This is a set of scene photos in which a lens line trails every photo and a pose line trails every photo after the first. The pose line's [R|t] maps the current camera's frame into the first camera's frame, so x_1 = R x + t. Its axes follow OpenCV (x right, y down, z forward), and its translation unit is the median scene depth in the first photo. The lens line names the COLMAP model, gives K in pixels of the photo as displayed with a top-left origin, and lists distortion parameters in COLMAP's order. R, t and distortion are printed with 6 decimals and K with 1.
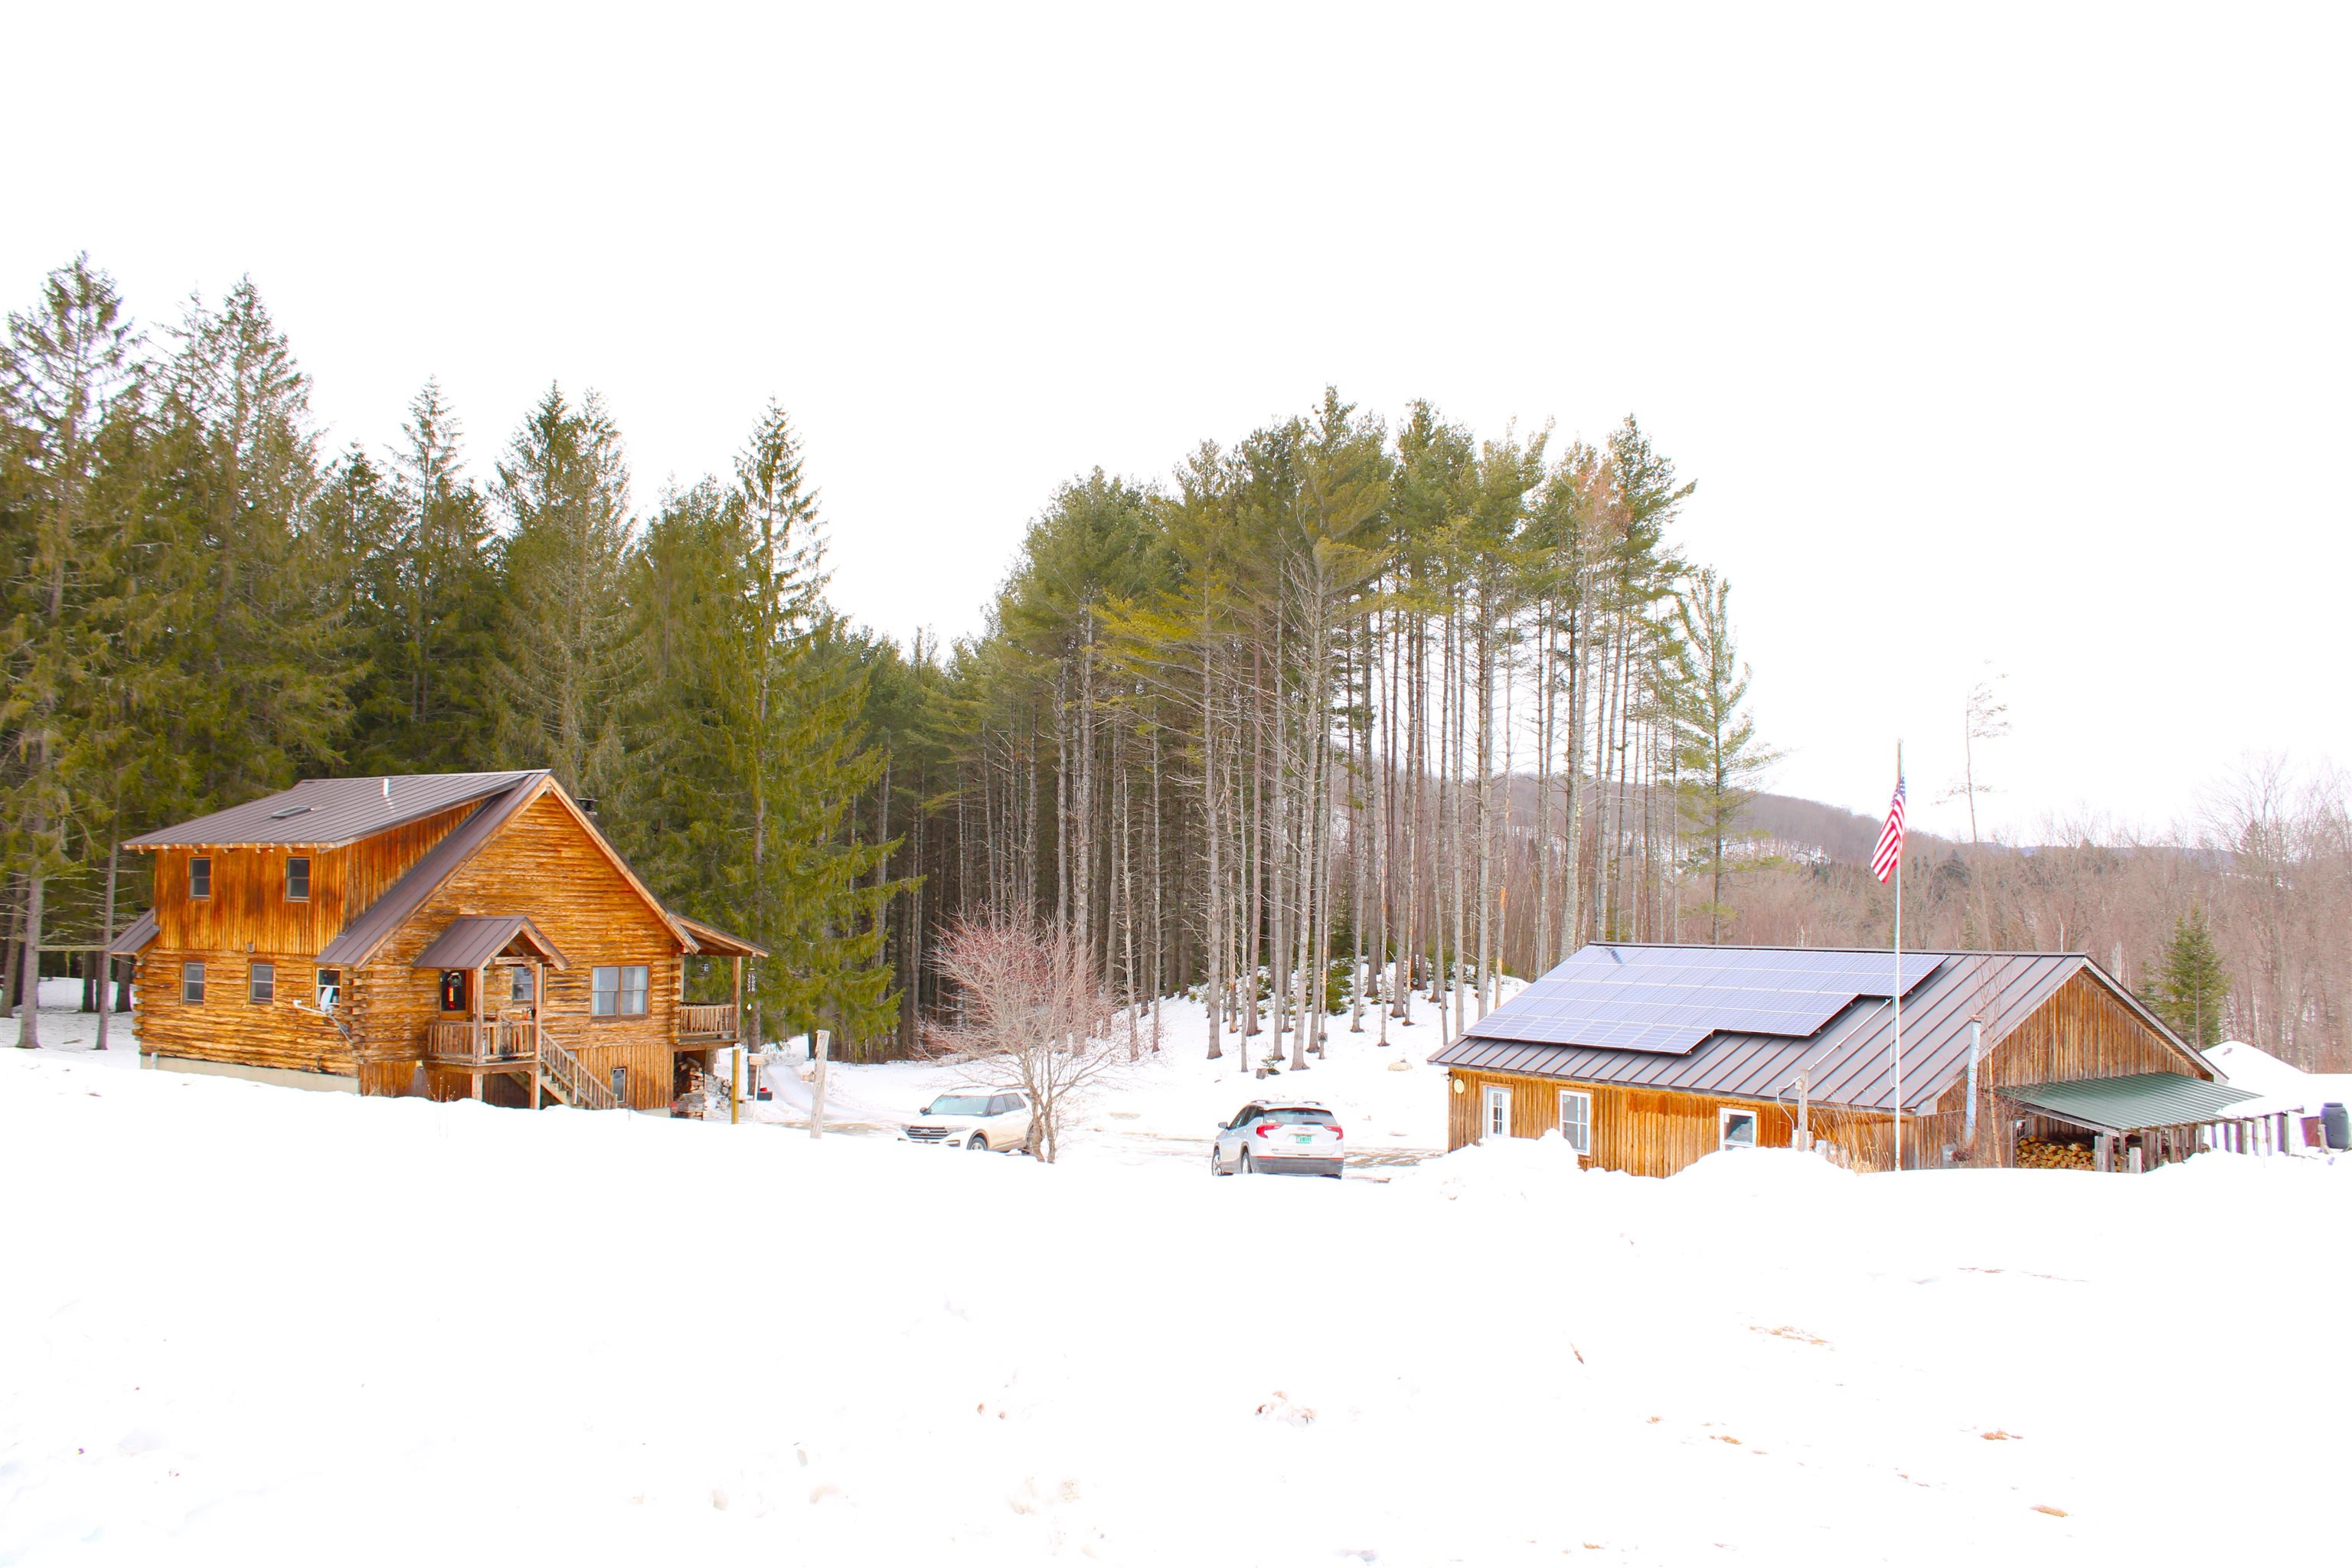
lens RADIAL K [[2295.9, 0, 1385.4], [0, 2295.9, 749.9], [0, 0, 1]] dist [-0.207318, 0.183282]
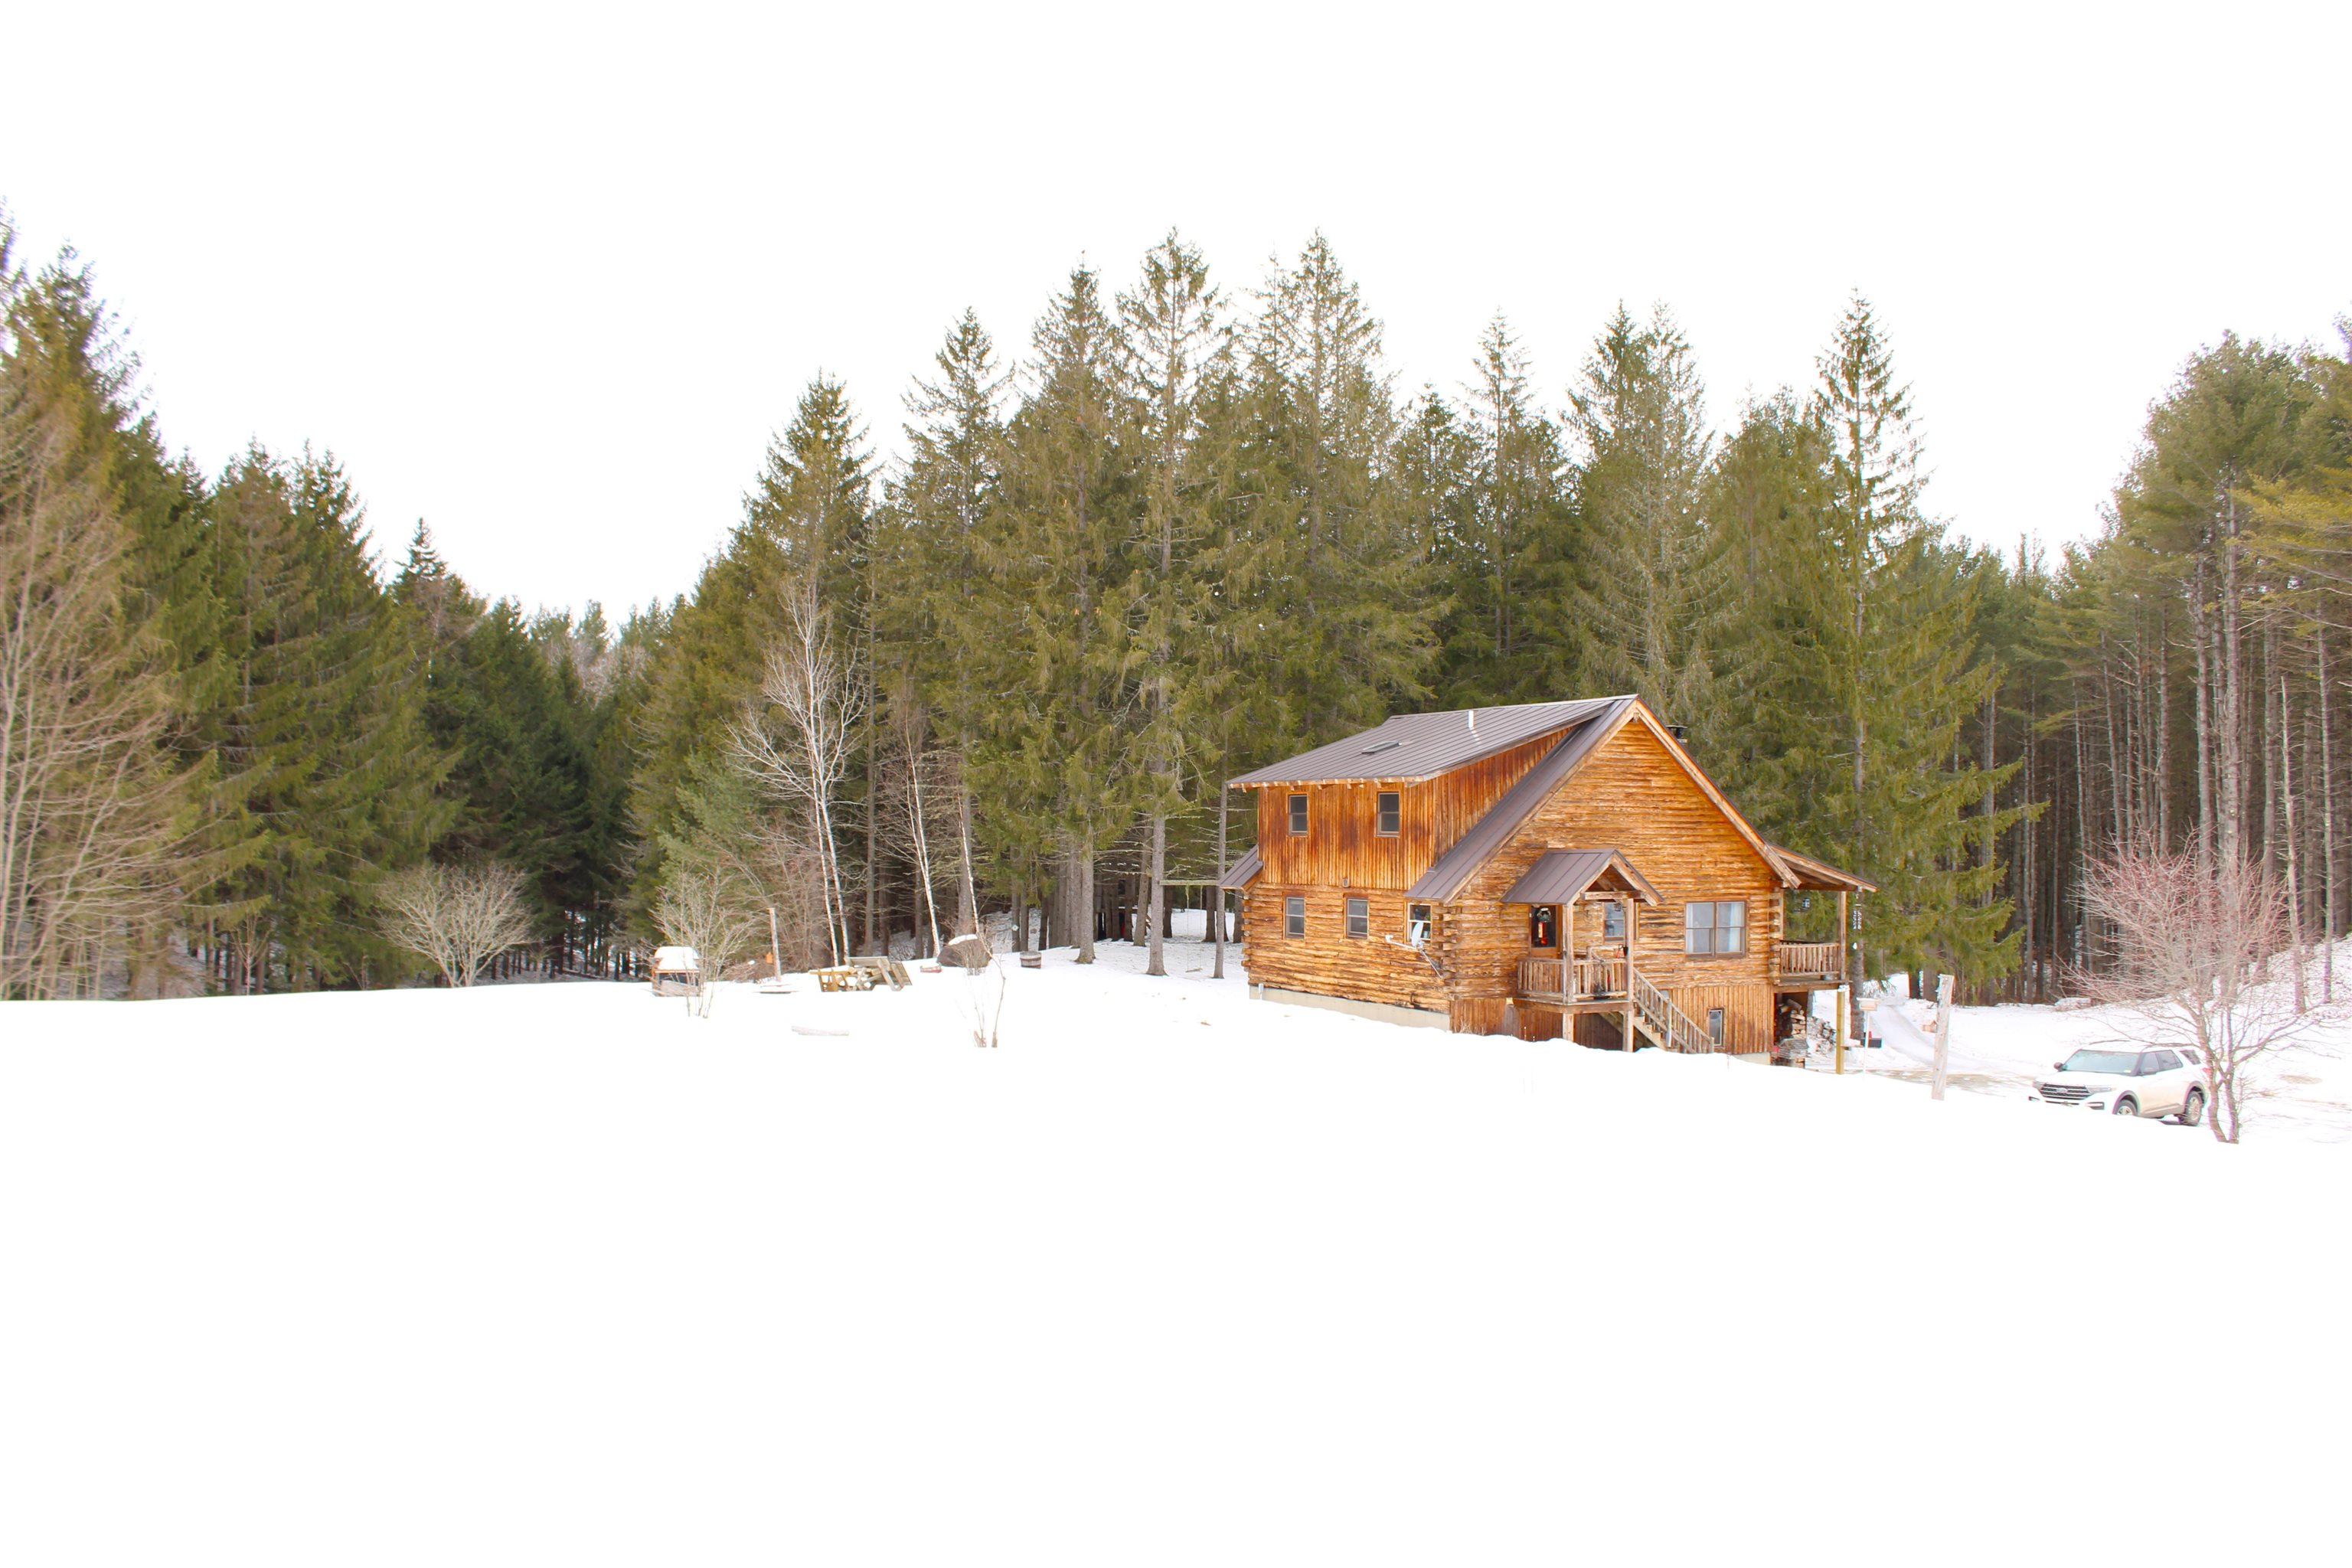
lens RADIAL K [[1962.1, 0, 1176.0], [0, 1962.1, 784.0], [0, 0, 1]] dist [-0.140635, 0.102434]
pose [[0.833438, -0.016041, -0.552381, -0.076008], [0.036869, 0.998966, 0.026618, 0.016433], [0.551382, -0.042550, 0.833167, 0.190685]]
